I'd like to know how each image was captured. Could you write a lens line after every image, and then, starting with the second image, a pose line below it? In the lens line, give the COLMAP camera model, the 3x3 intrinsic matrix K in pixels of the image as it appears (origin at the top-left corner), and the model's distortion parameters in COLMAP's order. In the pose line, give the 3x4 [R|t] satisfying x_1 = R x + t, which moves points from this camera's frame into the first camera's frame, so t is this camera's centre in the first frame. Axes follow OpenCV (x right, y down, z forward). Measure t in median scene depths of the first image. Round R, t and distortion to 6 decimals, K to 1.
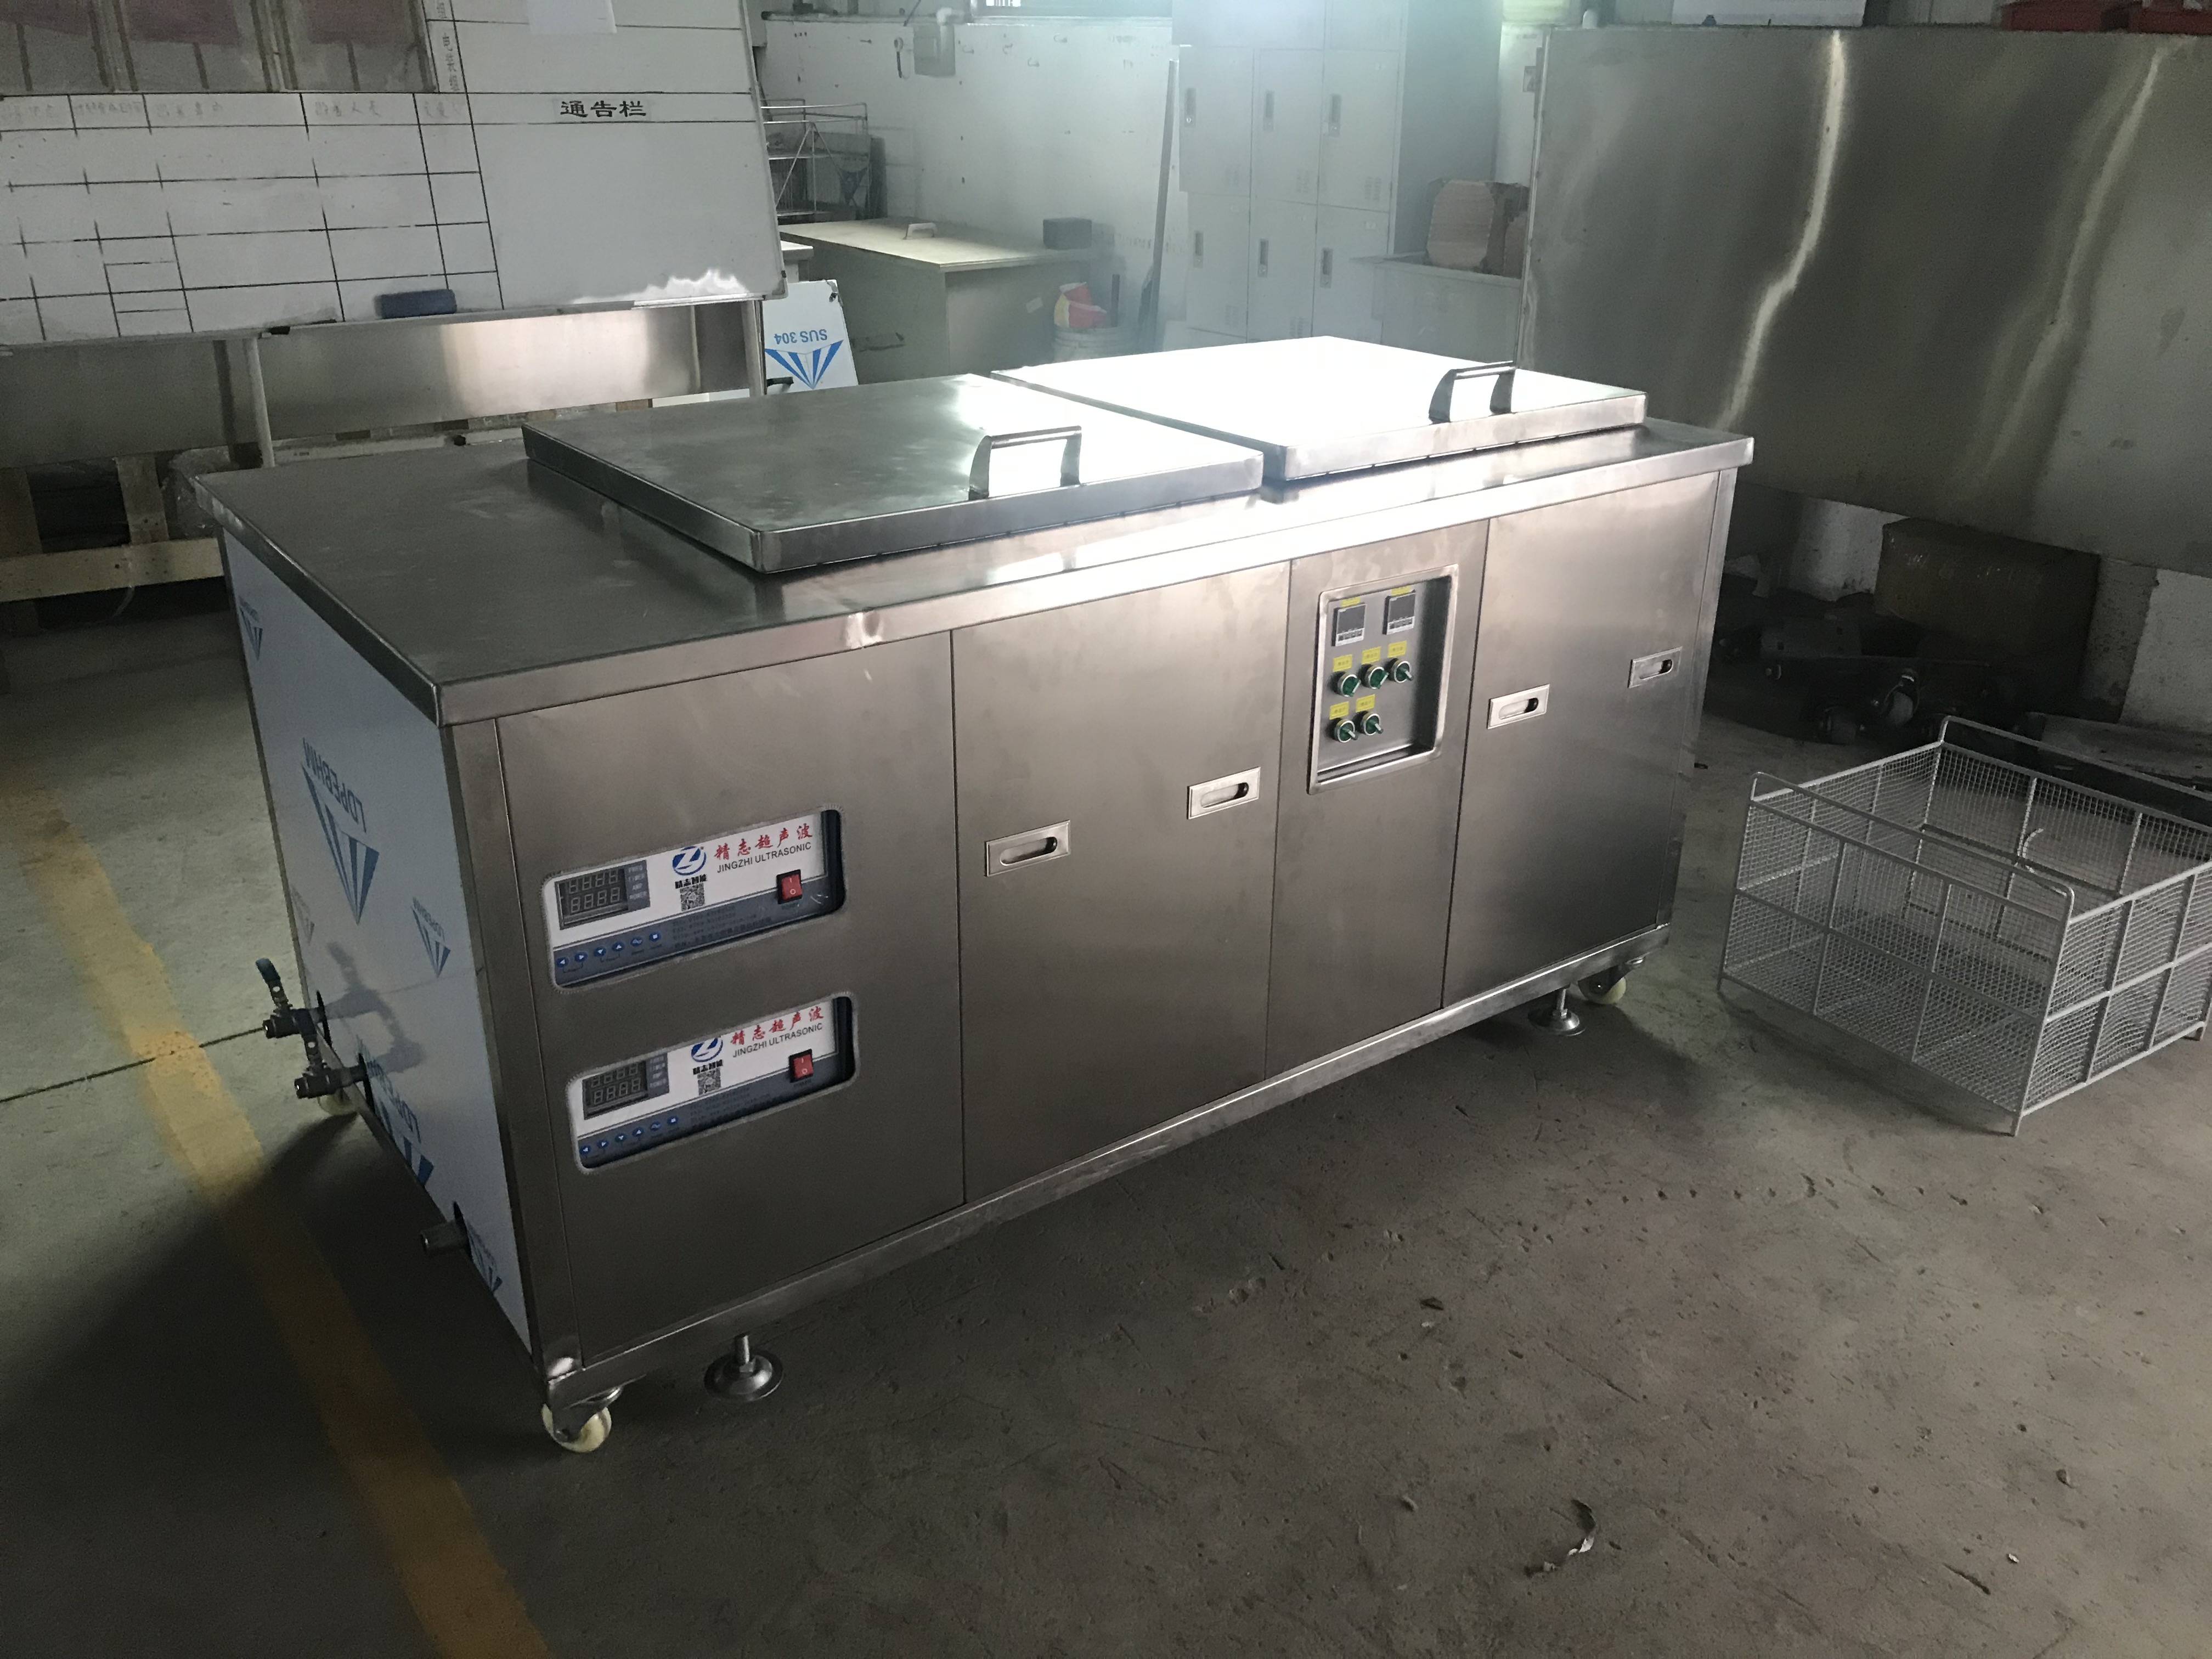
lens RADIAL K [[1802.3, 0, 1099.8], [0, 1802.3, 817.8], [0, 0, 1]] dist [0.031496, -0.025308]
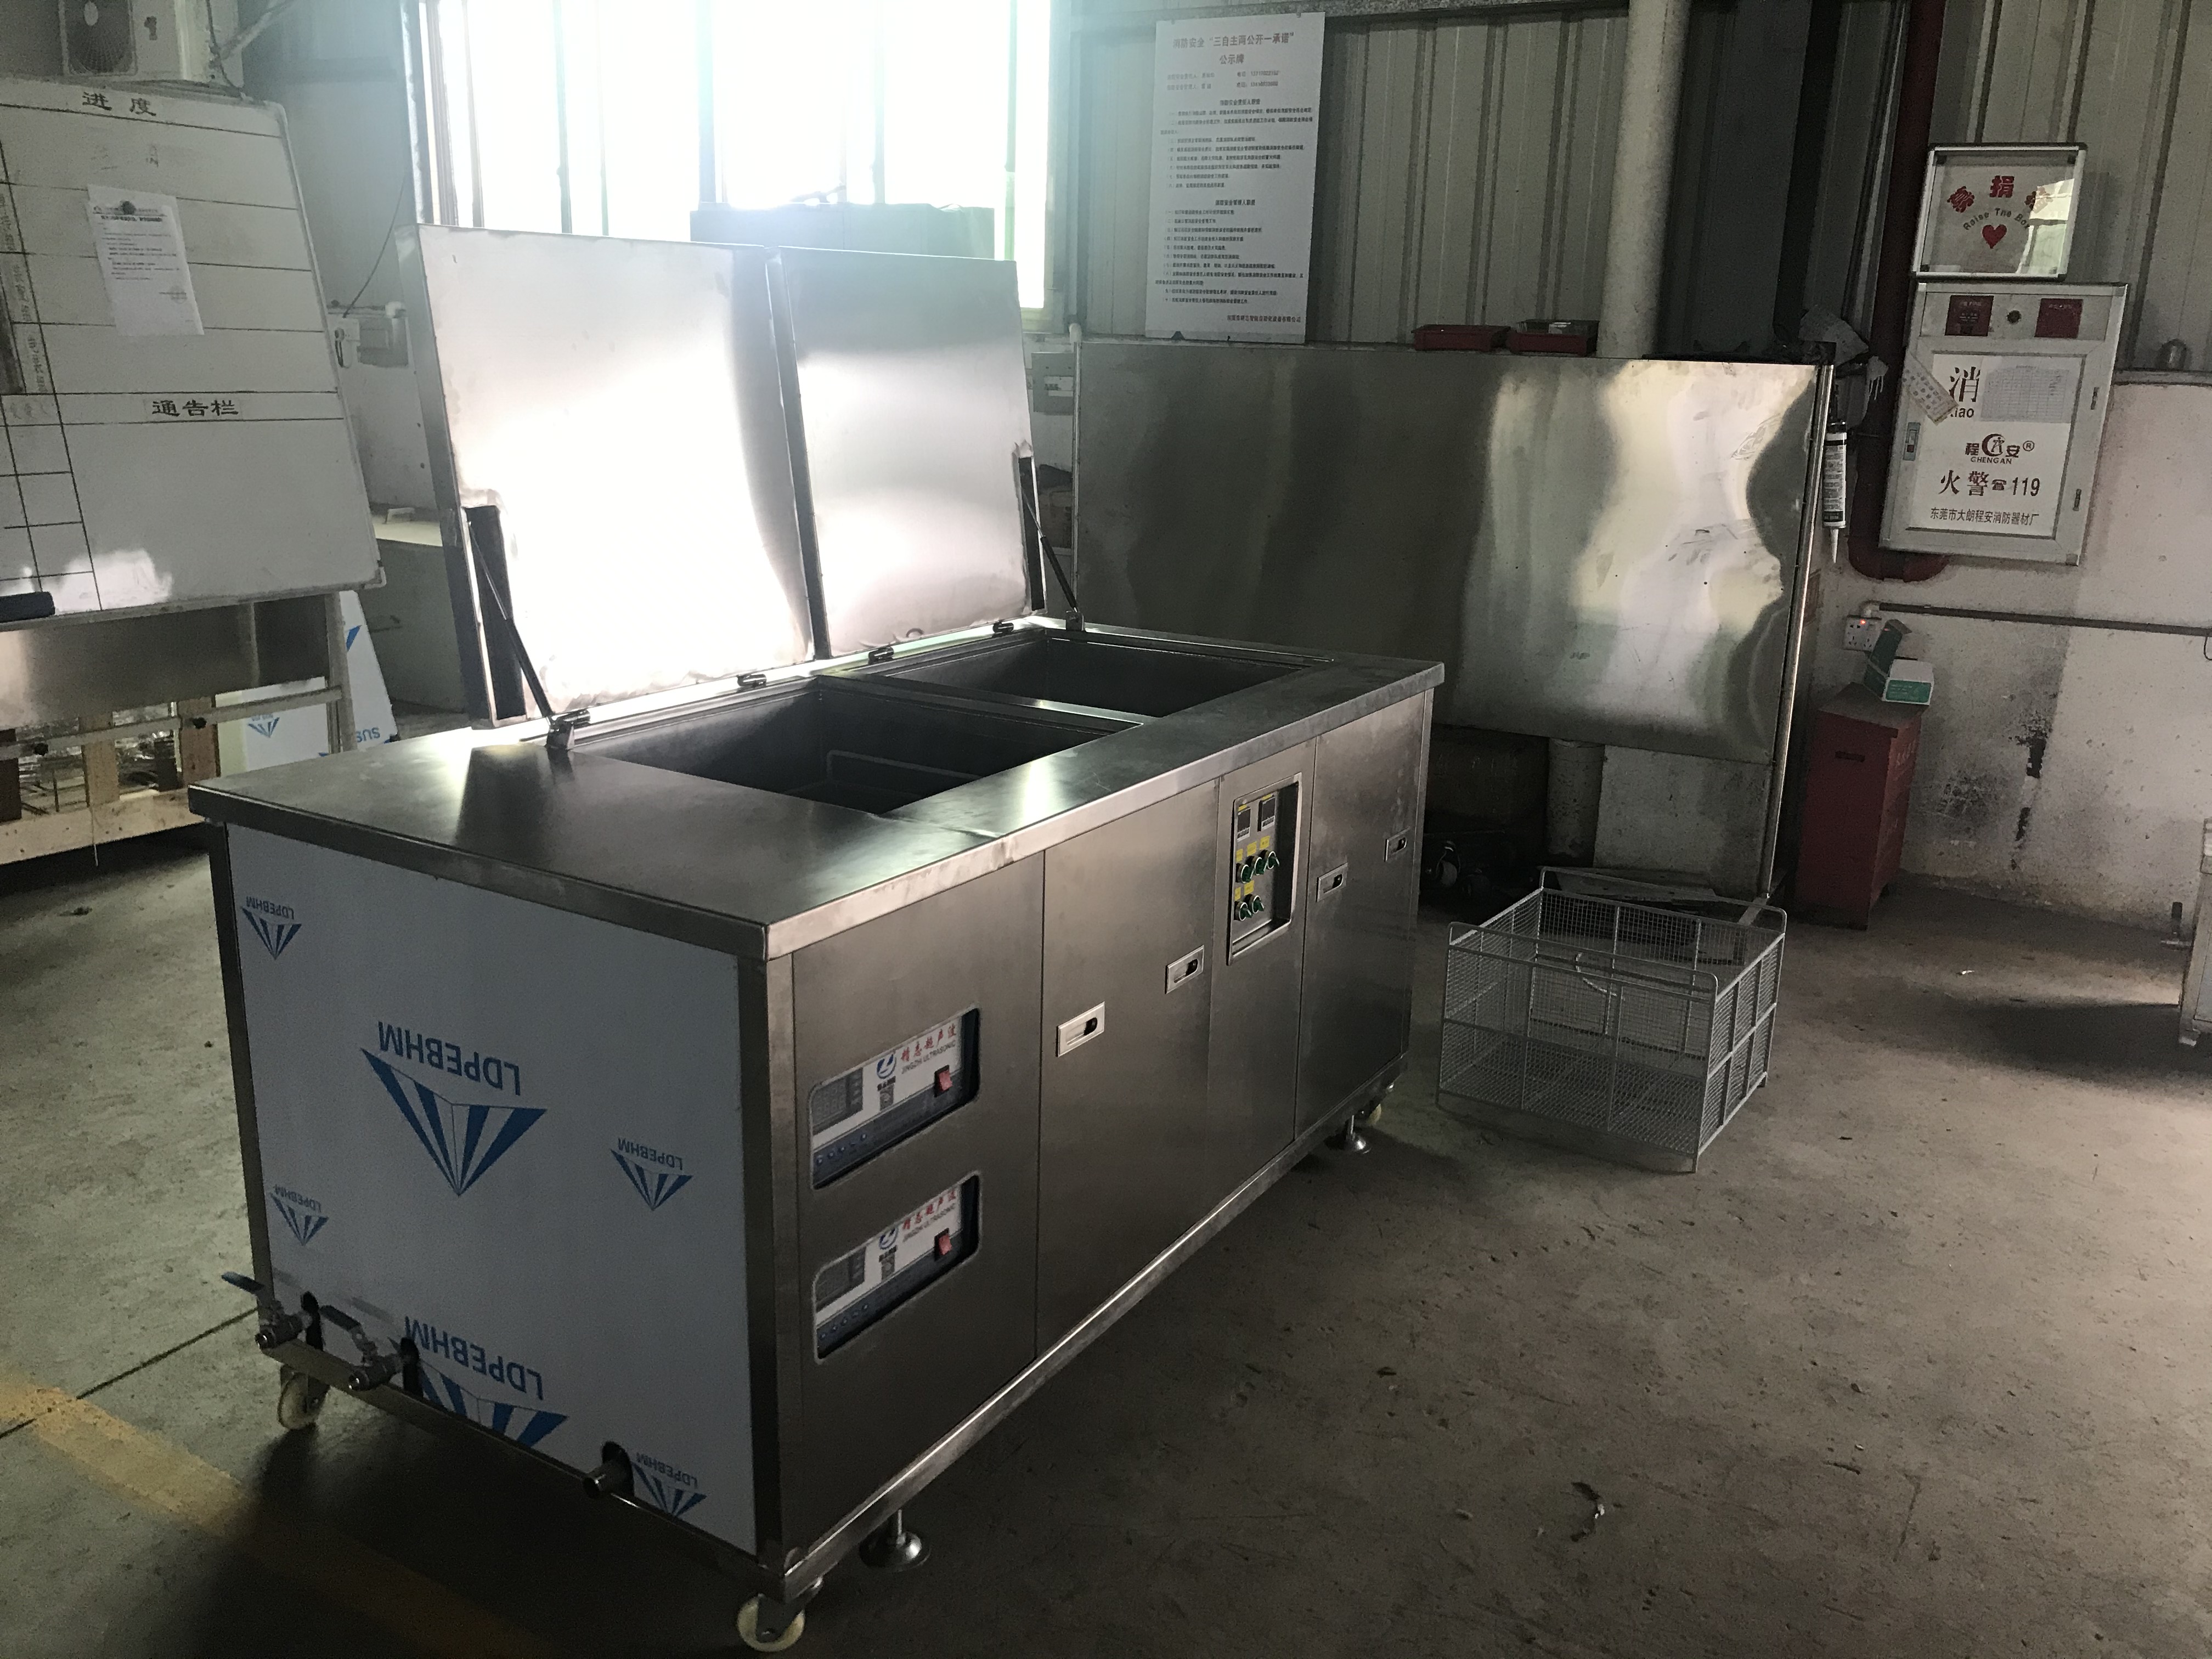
lens RADIAL K [[1802.3, 0, 1120.1], [0, 1802.3, 831.8], [0, 0, 1]] dist [0.031496, -0.025308]
pose [[0.923222, -0.091400, 0.373239, -0.386465], [0.139385, 0.984803, -0.103611, 0.013083], [-0.358097, 0.147680, 0.921931, -0.101265]]
